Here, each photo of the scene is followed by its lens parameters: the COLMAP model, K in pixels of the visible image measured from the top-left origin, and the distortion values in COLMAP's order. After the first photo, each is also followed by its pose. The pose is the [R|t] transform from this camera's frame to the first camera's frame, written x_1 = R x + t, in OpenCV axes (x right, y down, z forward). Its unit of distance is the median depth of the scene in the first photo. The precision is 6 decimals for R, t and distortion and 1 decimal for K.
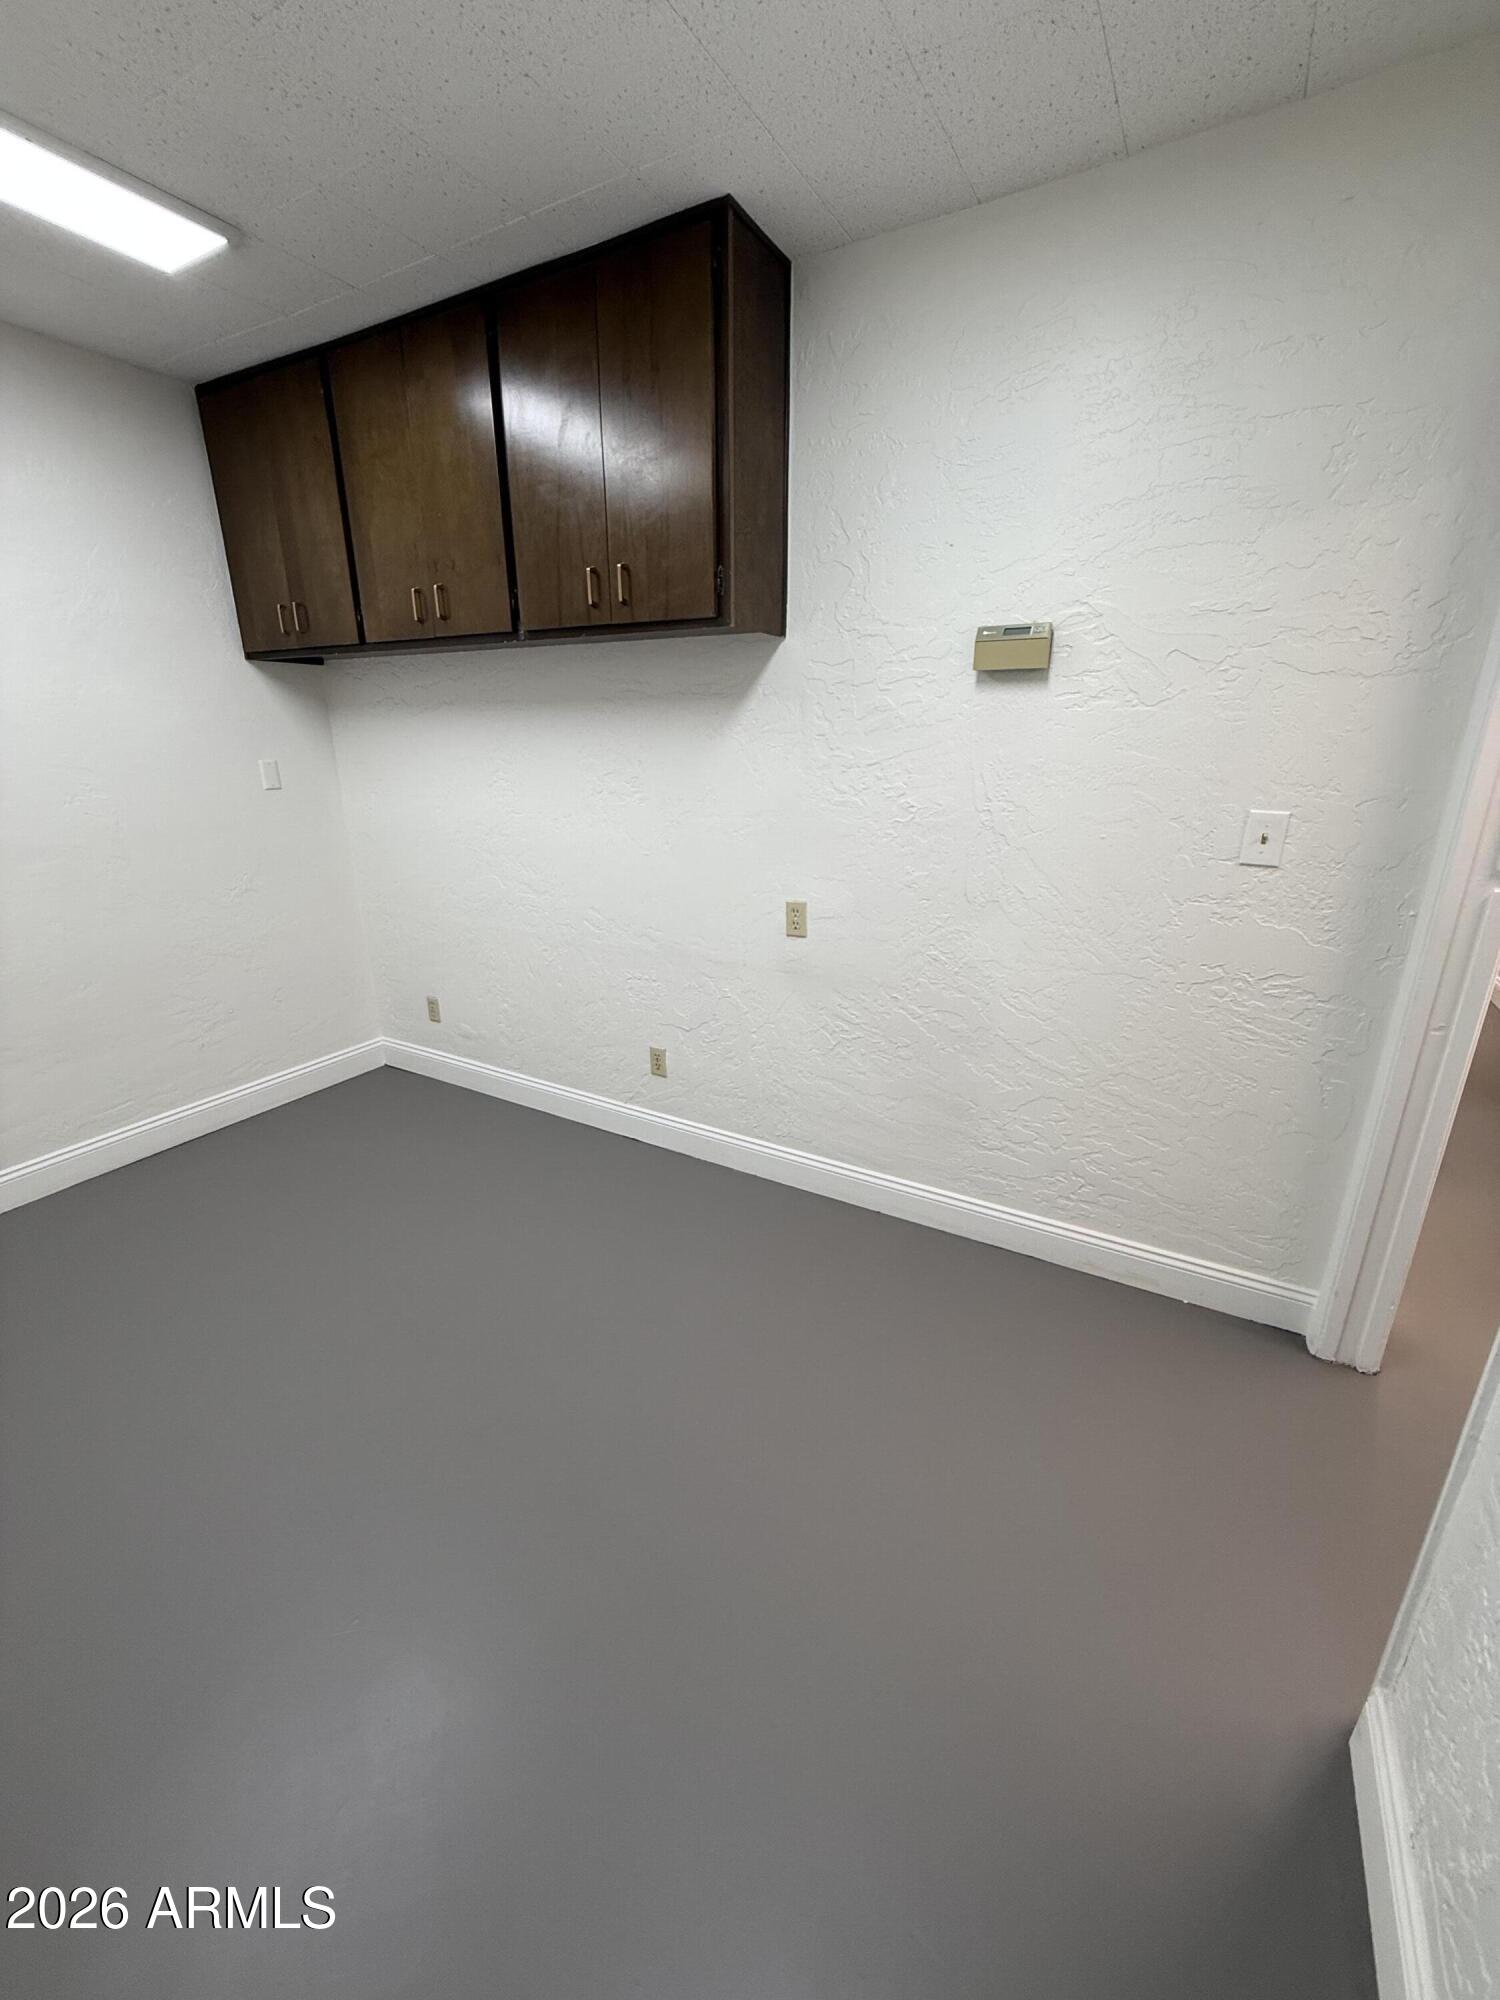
lens RADIAL K [[799.5, 0, 753.4], [0, 799.5, 999.9], [0, 0, 1]] dist [-0.000750, 0.000117]
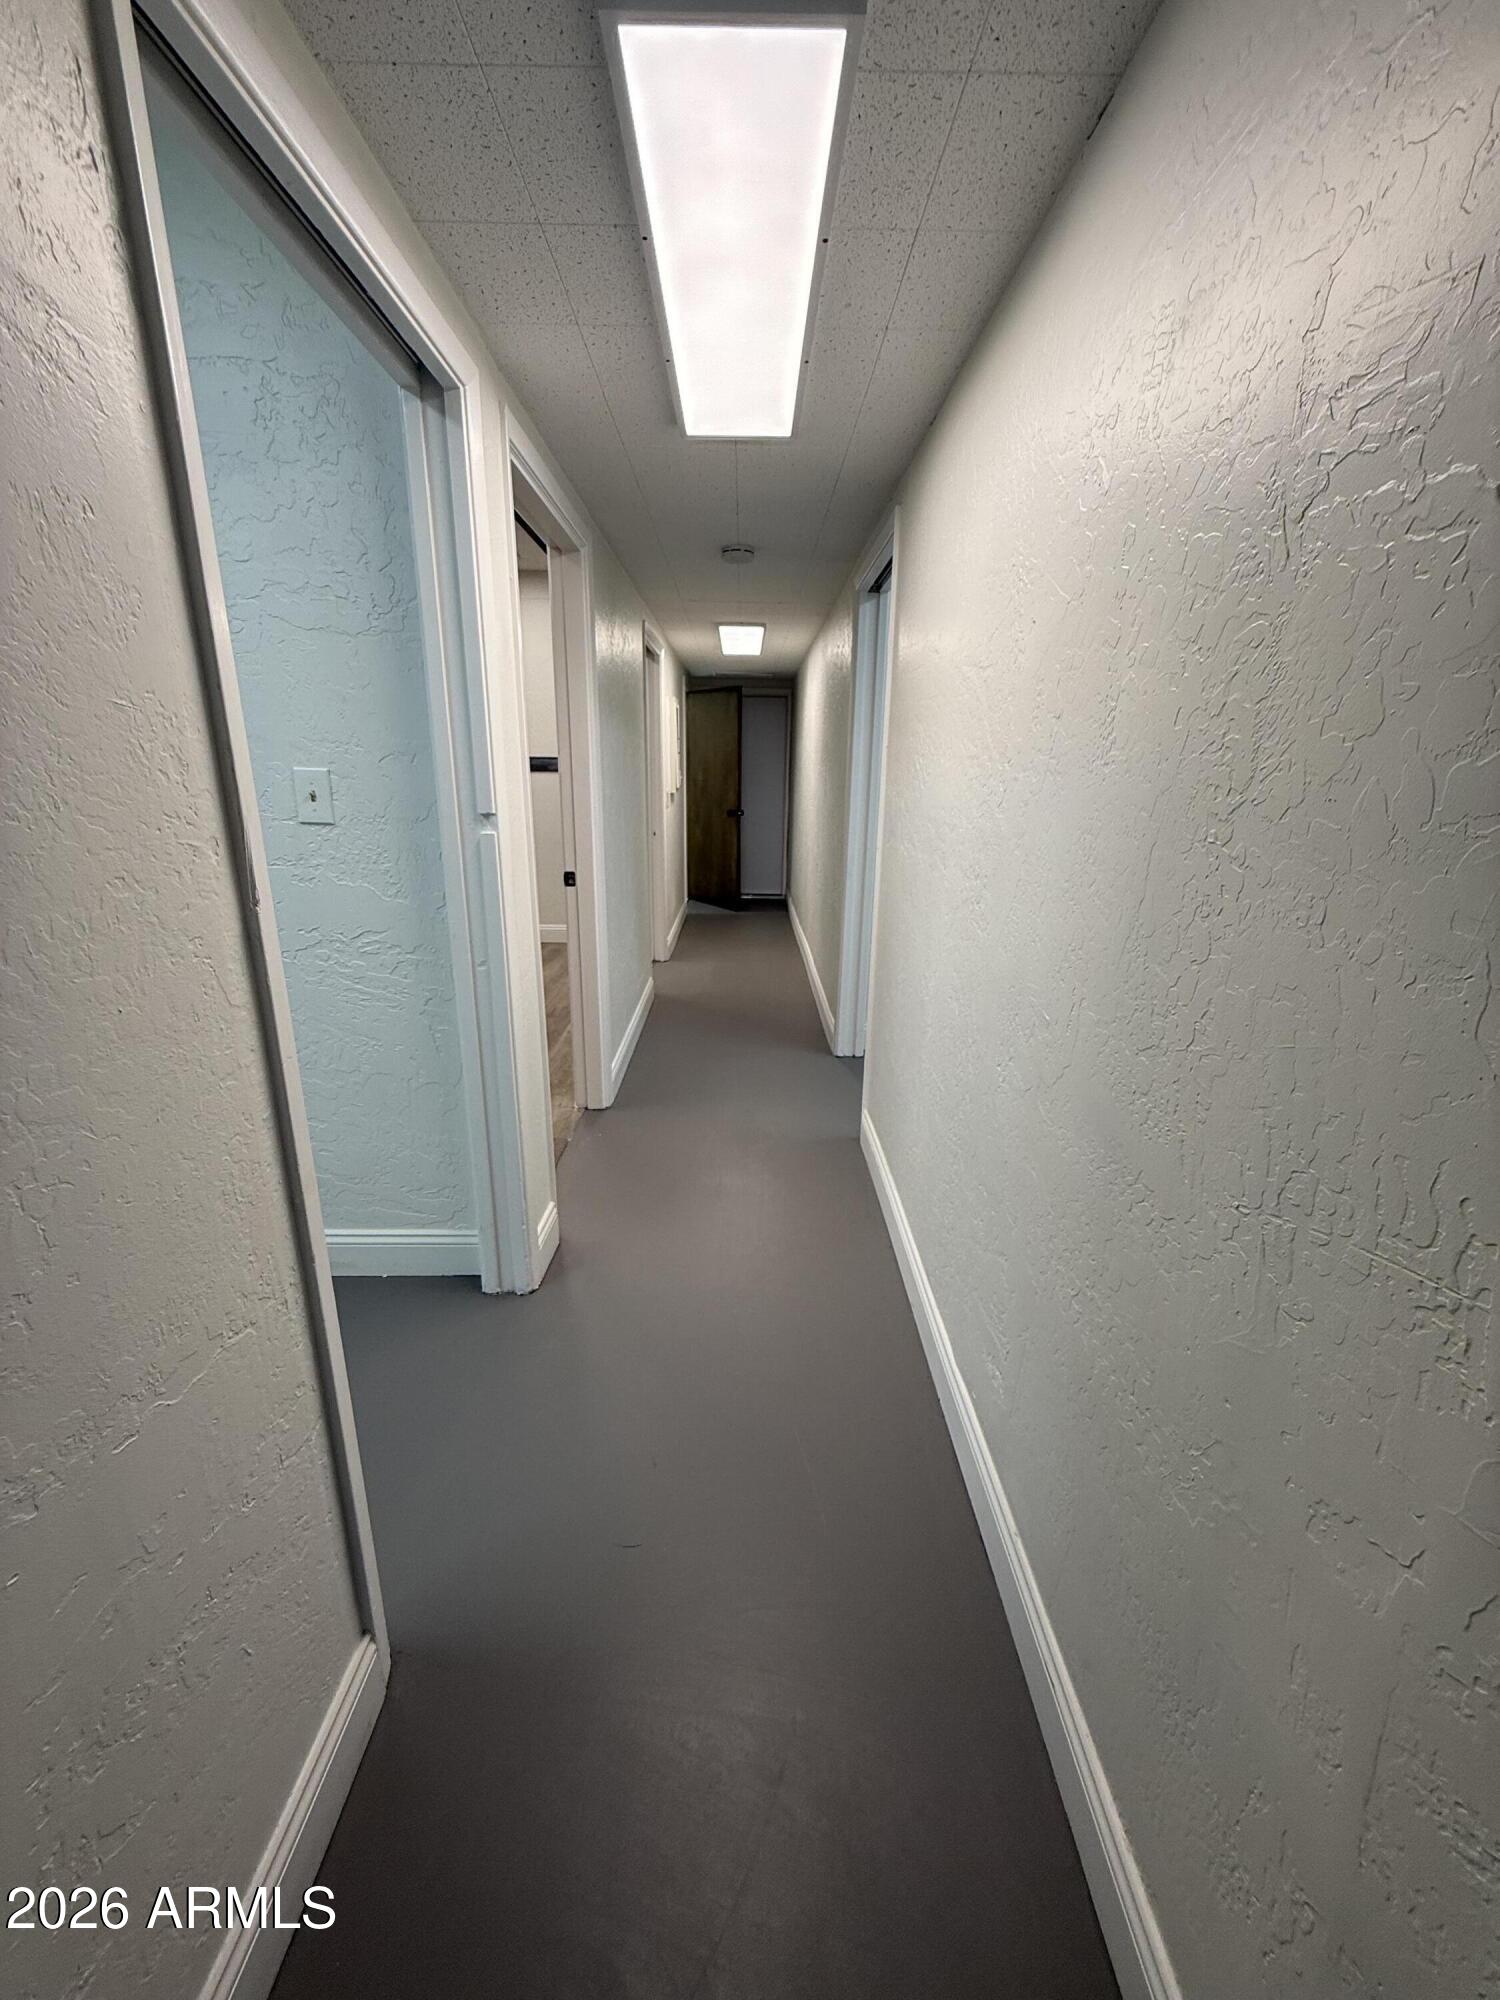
lens RADIAL K [[799.5, 0, 753.3], [0, 799.5, 1011.3], [0, 0, 1]] dist [-0.000750, 0.000117]
pose [[0.862913, -0.125315, 0.489569, 0.558324], [0.141594, 0.989918, 0.003817, 0.131255], [-0.485112, 0.066026, 0.871956, -0.114252]]
